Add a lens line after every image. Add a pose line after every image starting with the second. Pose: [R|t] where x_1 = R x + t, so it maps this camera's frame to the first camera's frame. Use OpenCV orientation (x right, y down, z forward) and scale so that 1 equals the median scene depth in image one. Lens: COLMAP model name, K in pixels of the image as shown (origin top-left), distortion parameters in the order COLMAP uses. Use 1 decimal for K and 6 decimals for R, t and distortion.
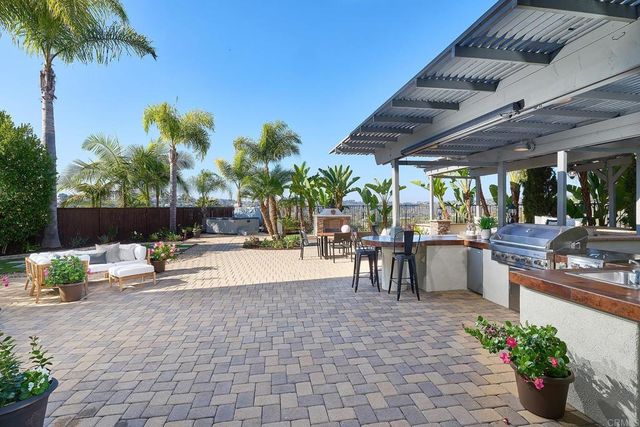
lens RADIAL K [[307.0, 0, 318.8], [0, 307.0, 211.5], [0, 0, 1]] dist [0.002655, -0.000533]
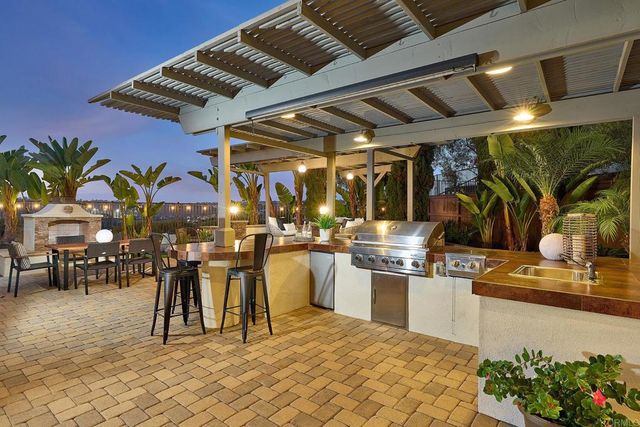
lens RADIAL K [[341.4, 0, 322.4], [0, 341.4, 214.8], [0, 0, 1]] dist [-0.006377, 0.000107]
pose [[0.730188, 0.006063, 0.683219, -0.047592], [-0.007235, 0.999973, -0.001142, 0.009660], [-0.683208, -0.004109, 0.730212, 0.158672]]
